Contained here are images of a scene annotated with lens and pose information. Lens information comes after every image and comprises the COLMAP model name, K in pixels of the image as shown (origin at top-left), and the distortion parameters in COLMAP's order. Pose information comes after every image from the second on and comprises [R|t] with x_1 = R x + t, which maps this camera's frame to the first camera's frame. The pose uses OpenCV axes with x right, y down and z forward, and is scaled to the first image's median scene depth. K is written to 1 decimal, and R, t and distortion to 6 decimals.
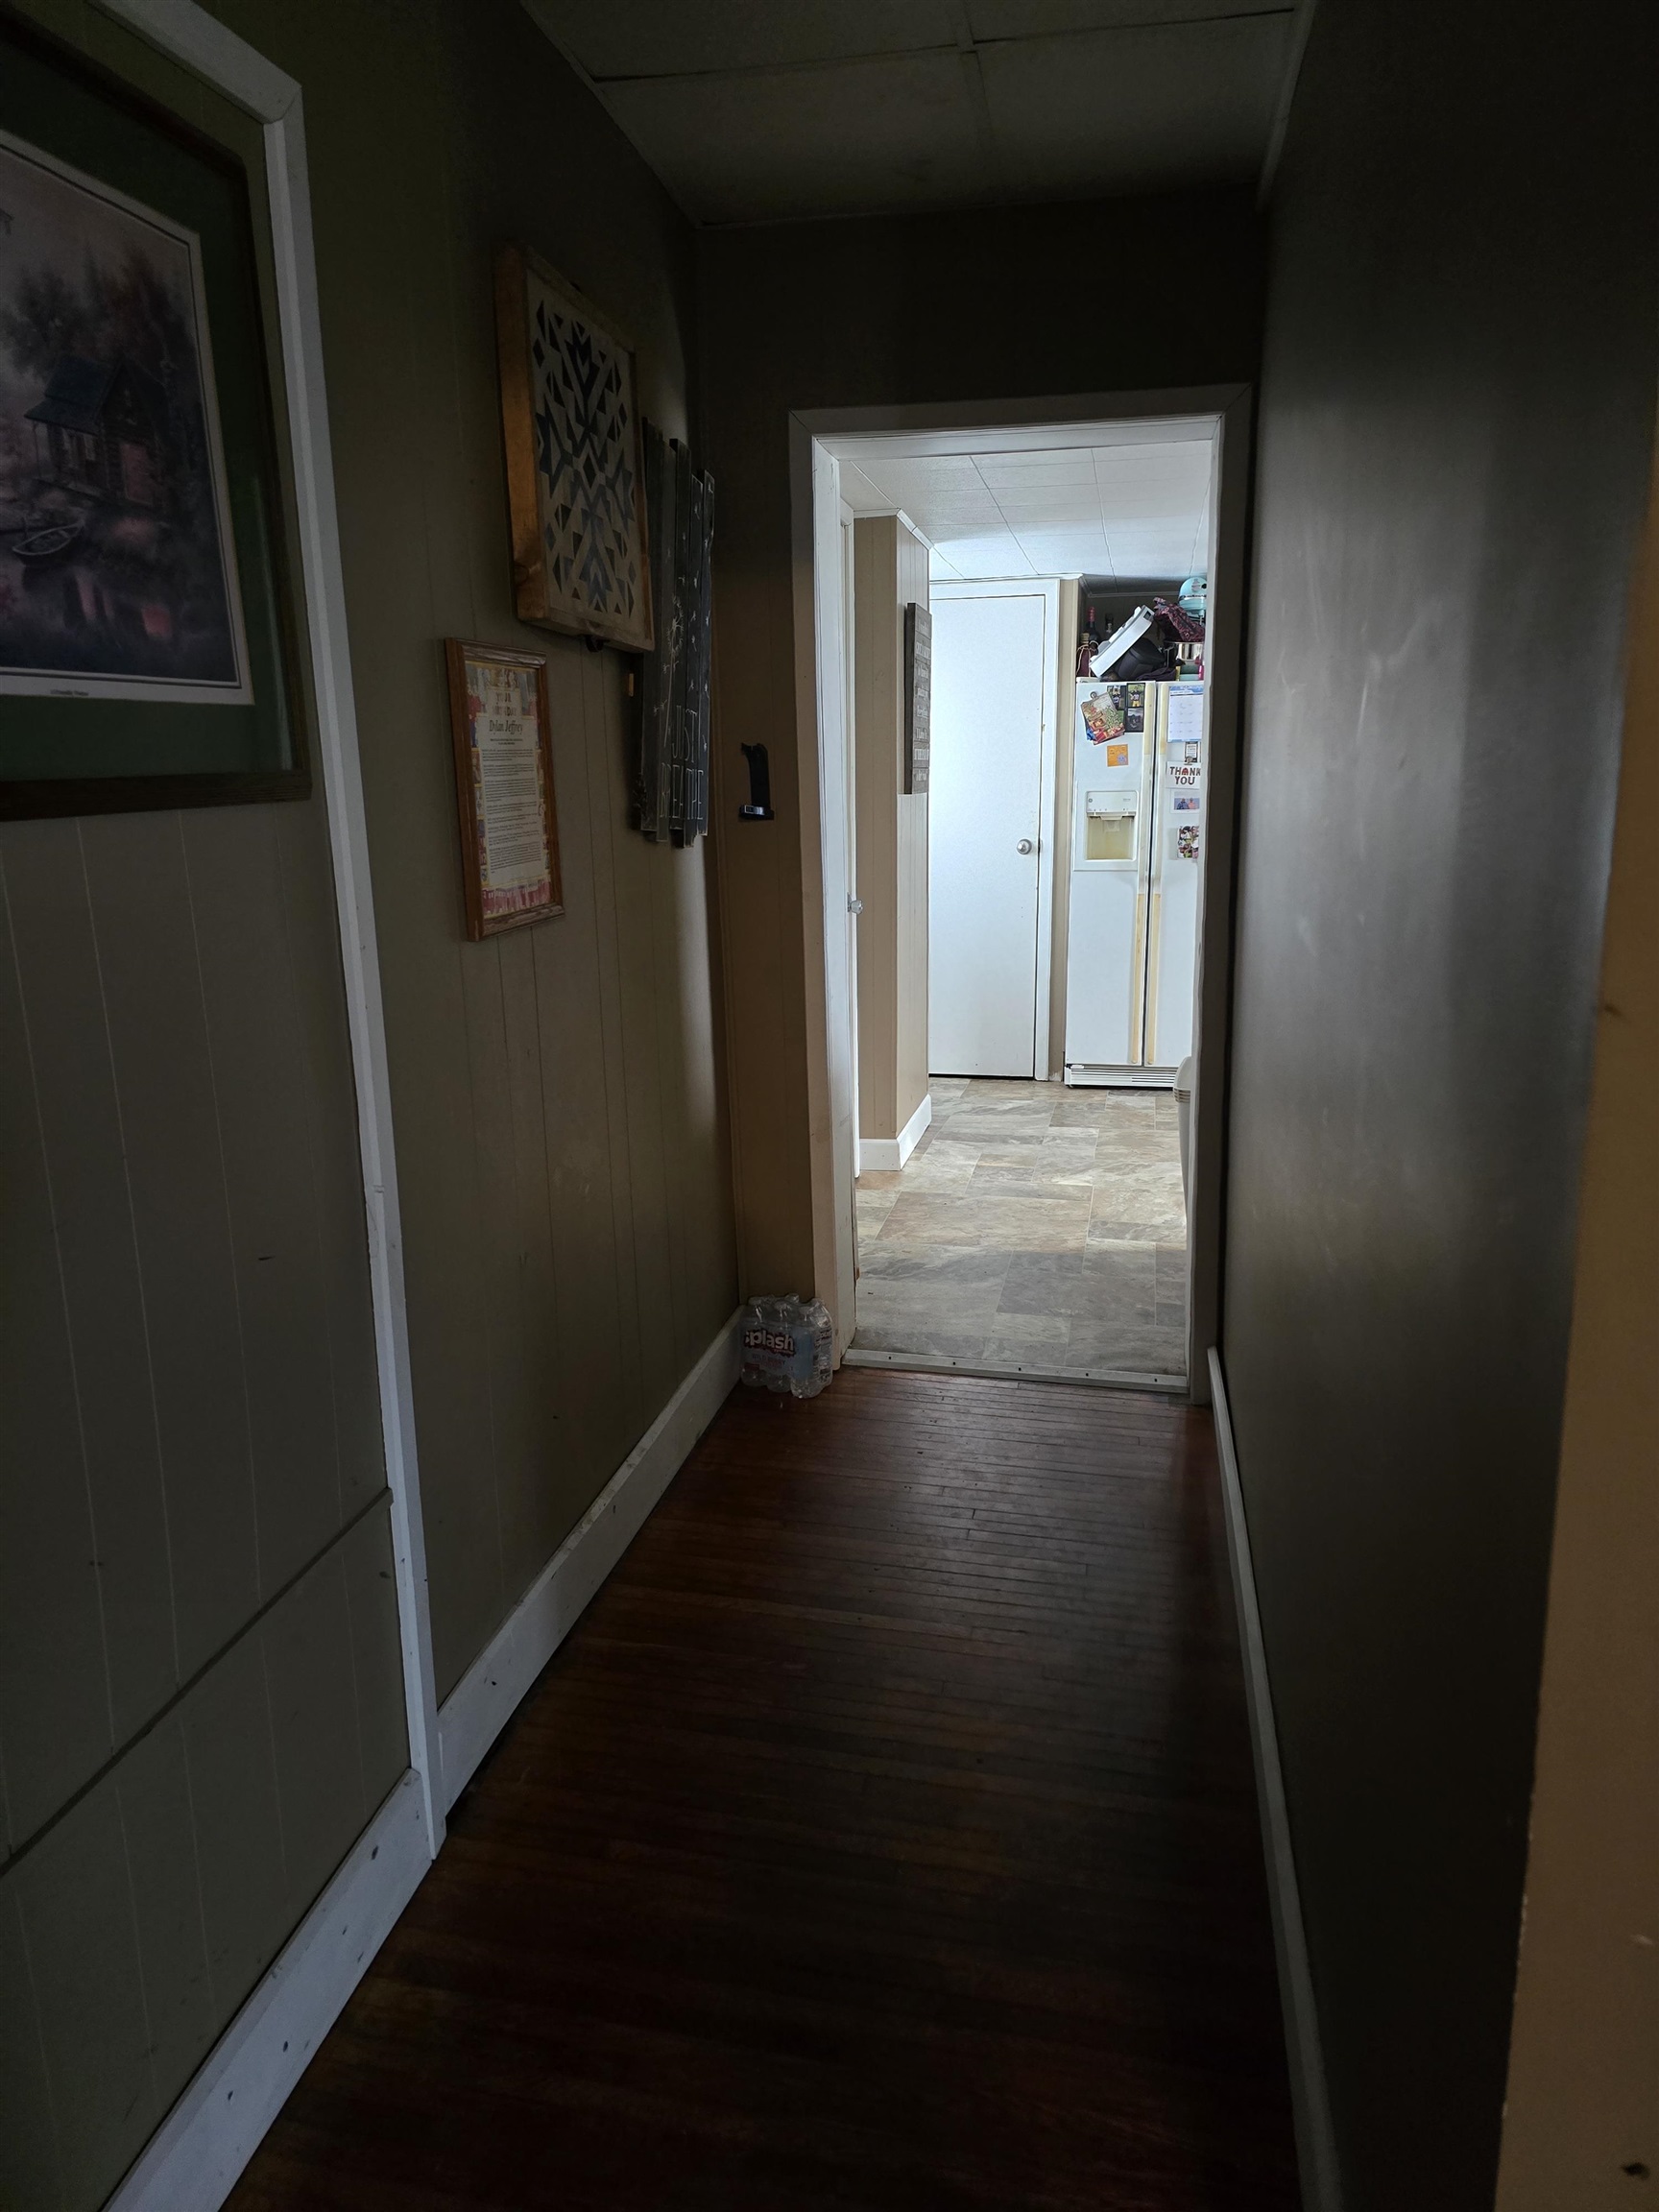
lens RADIAL K [[1450.2, 0, 823.6], [0, 1450.2, 1109.1], [0, 0, 1]] dist [0.047531, -0.047833]
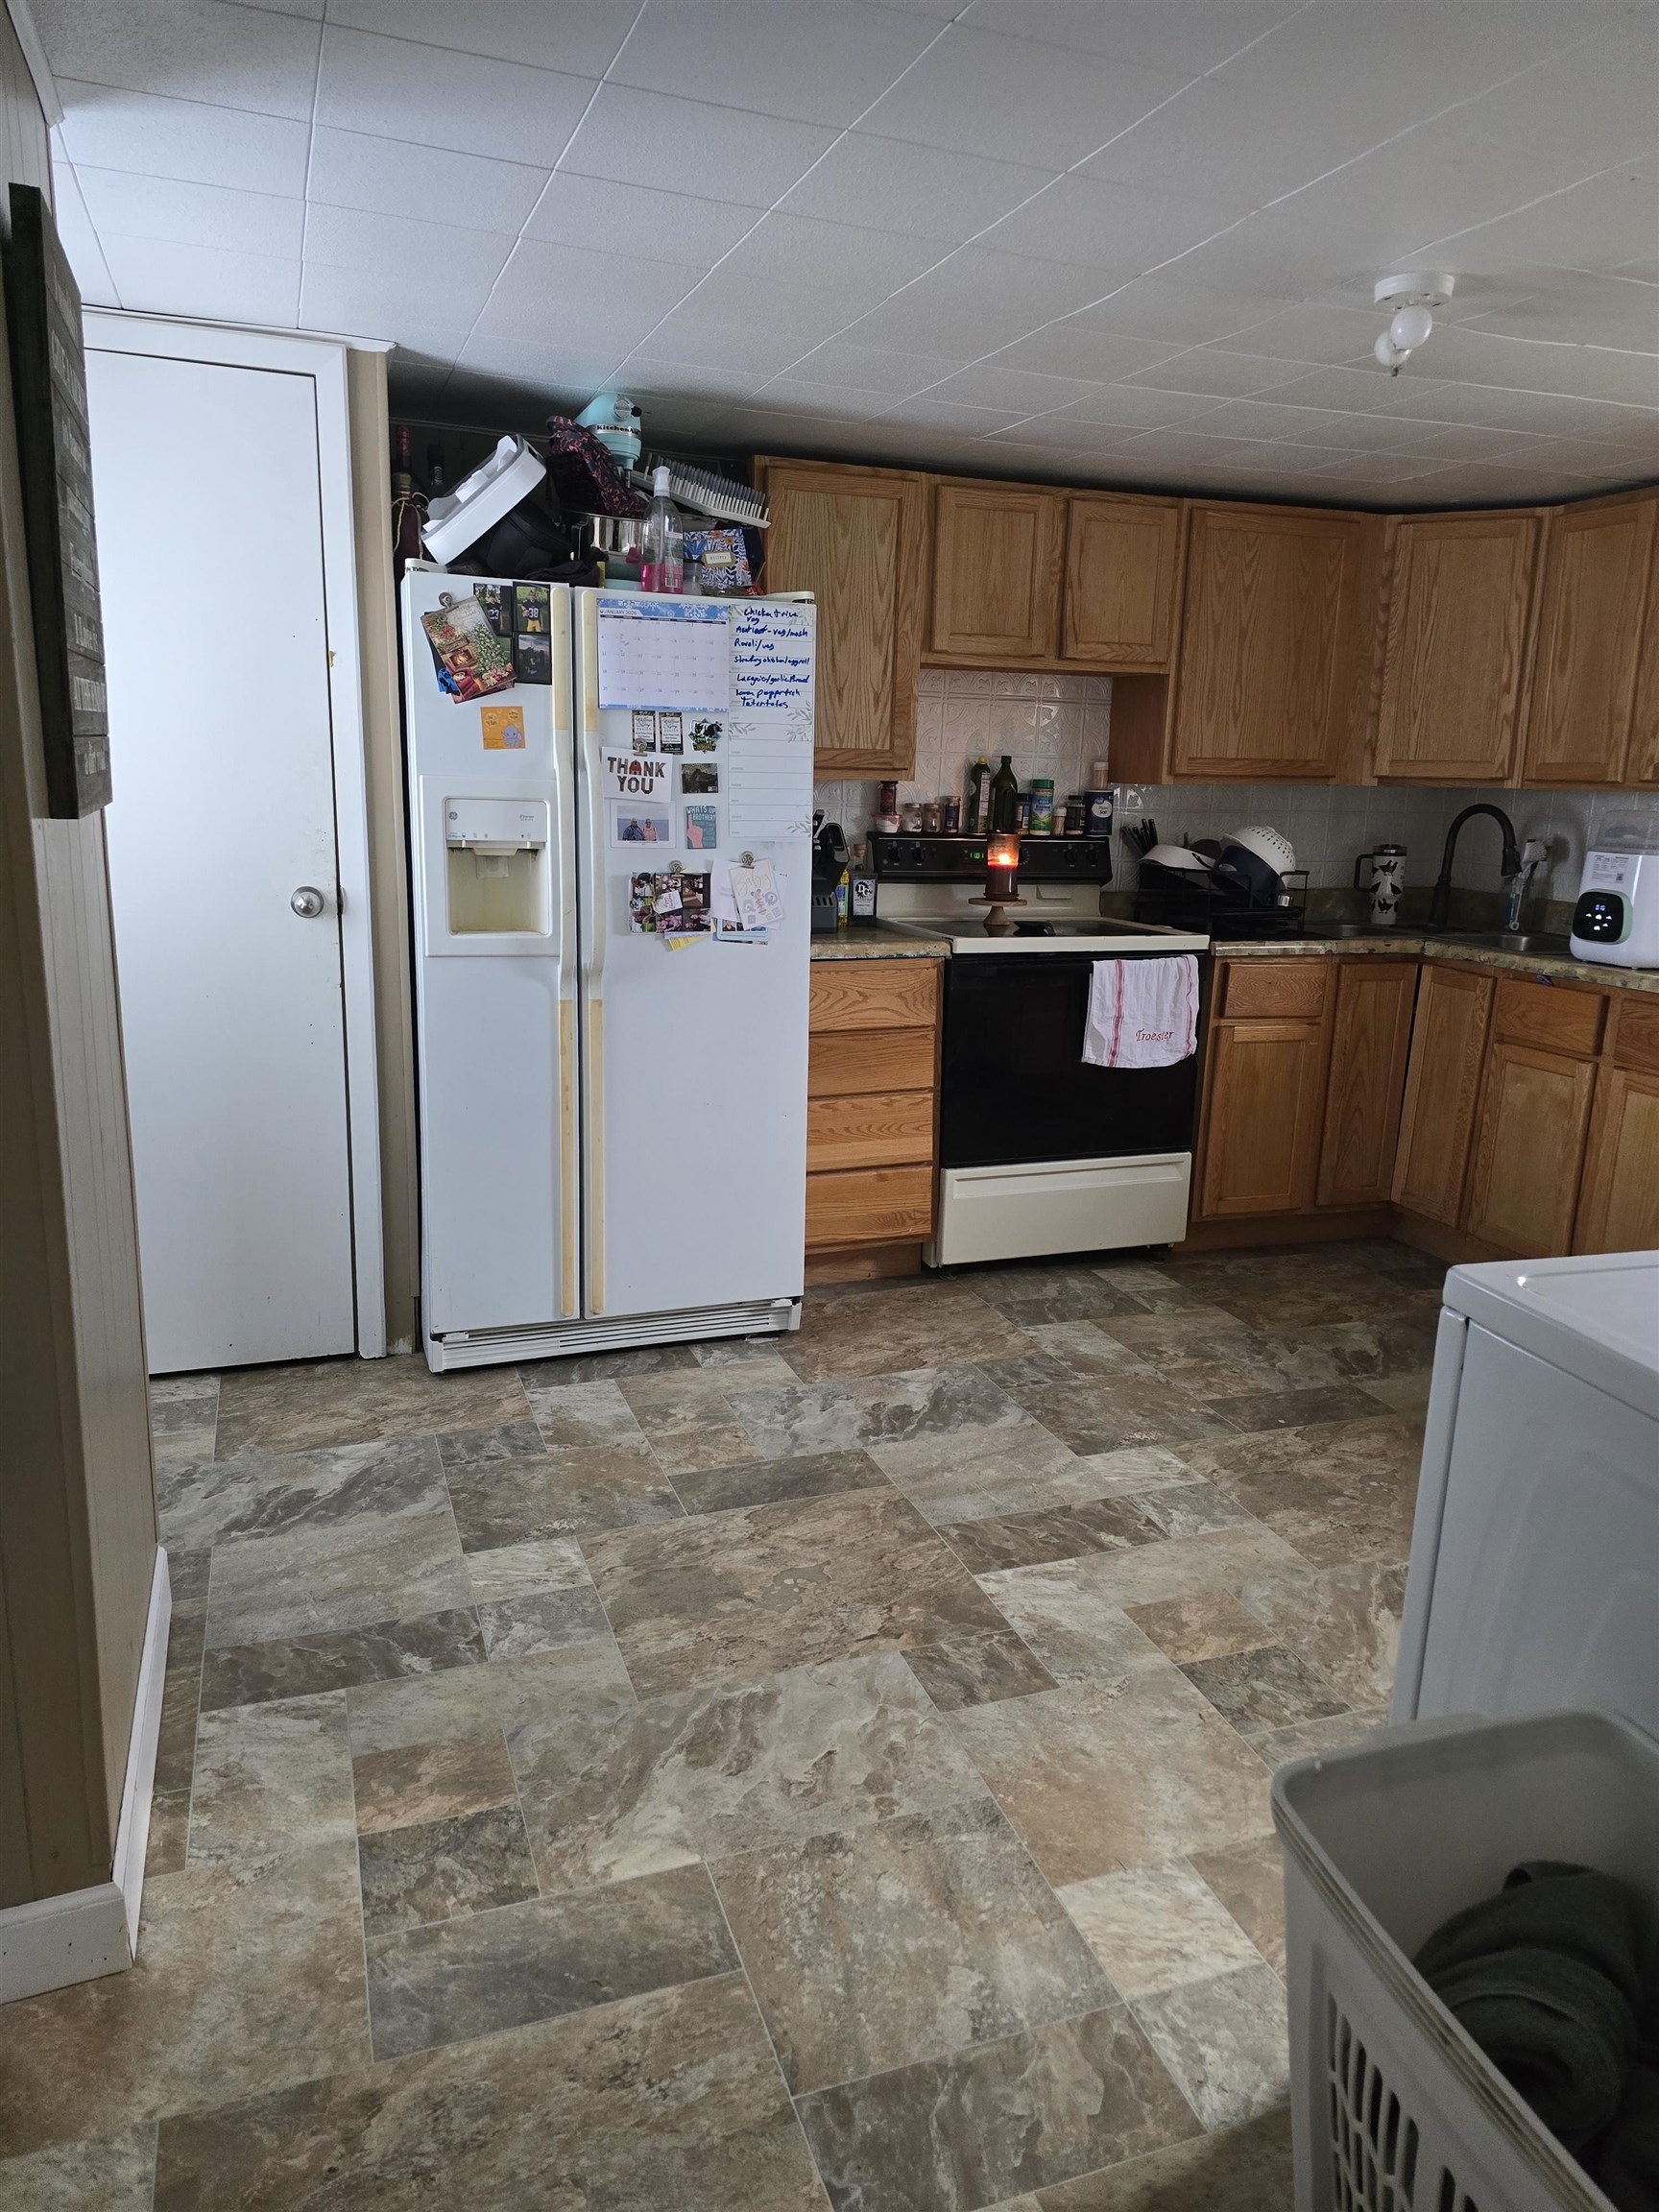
lens RADIAL K [[1508.7, 0, 868.3], [0, 1508.7, 1104.5], [0, 0, 1]] dist [0.056008, -0.060845]
pose [[0.838447, -0.078491, 0.539301, 0.045341], [0.074915, 0.996780, 0.028603, -0.318639], [-0.539809, 0.016420, 0.841627, 1.322543]]
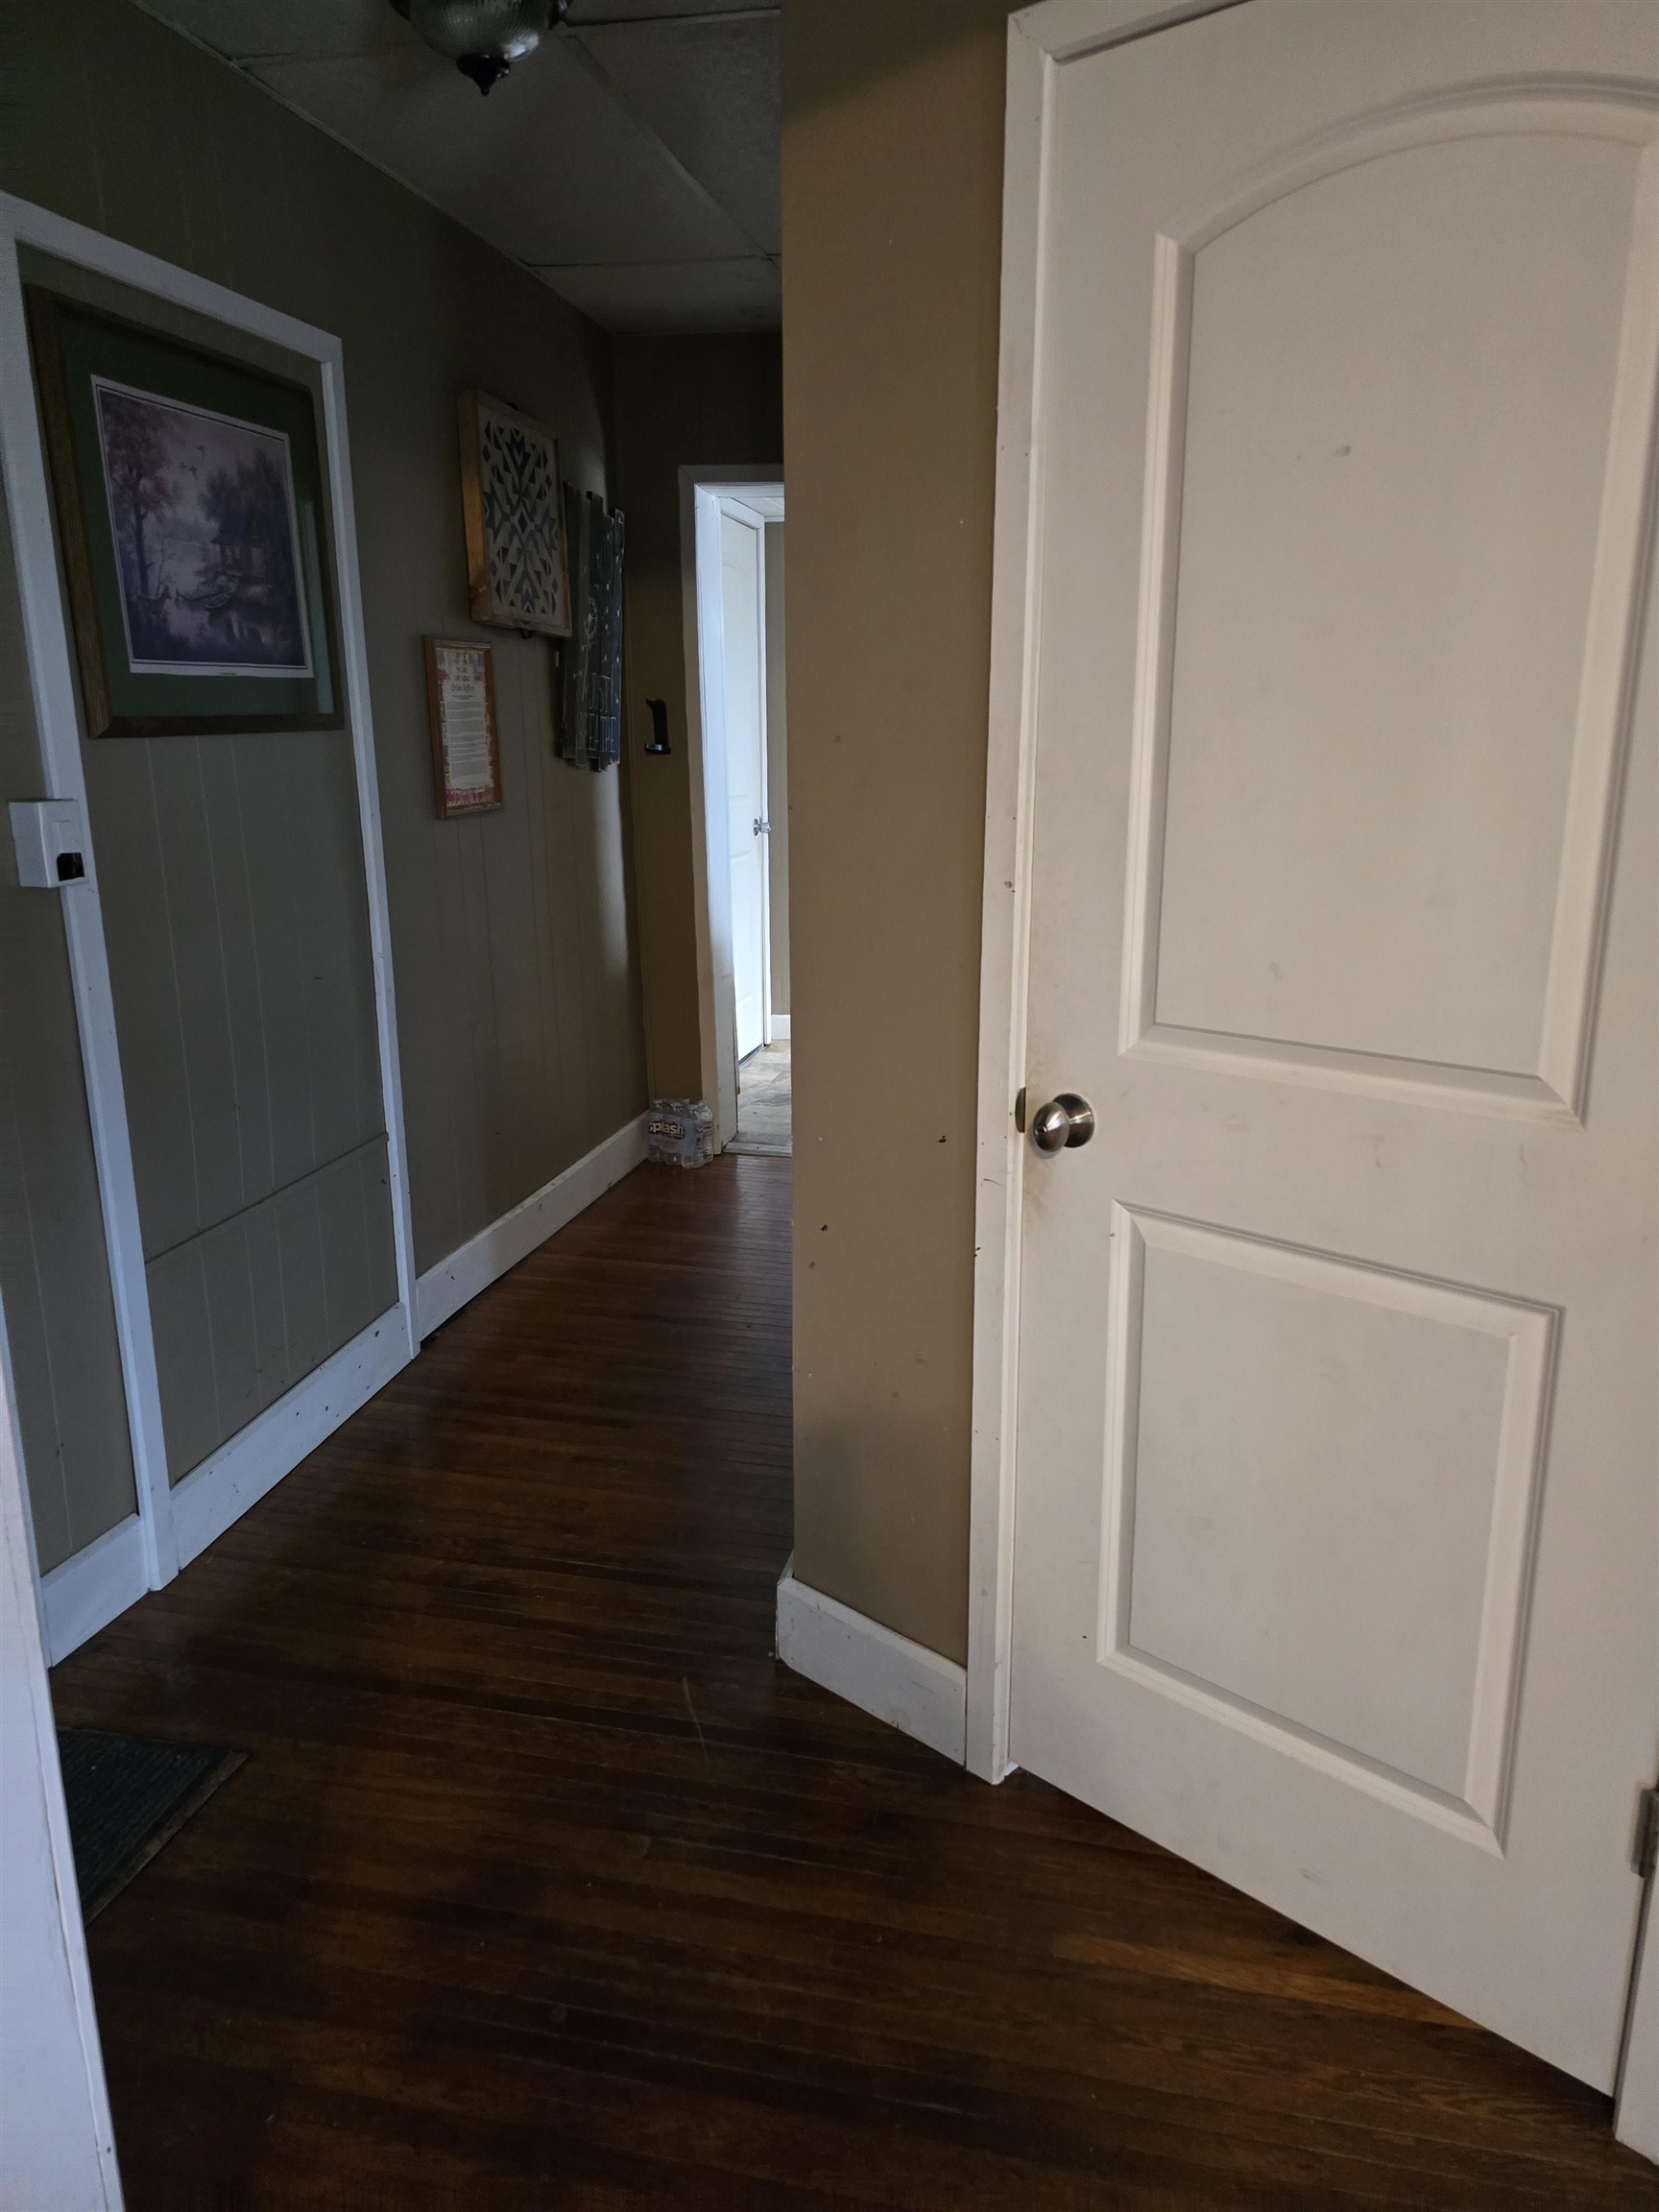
lens RADIAL K [[1508.7, 0, 868.3], [0, 1508.7, 1104.5], [0, 0, 1]] dist [0.056008, -0.060845]
pose [[0.999897, 0.014126, 0.002607, 0.214112], [-0.014173, 0.999724, 0.018735, 0.147990], [-0.002342, -0.018771, 0.999821, -0.637046]]
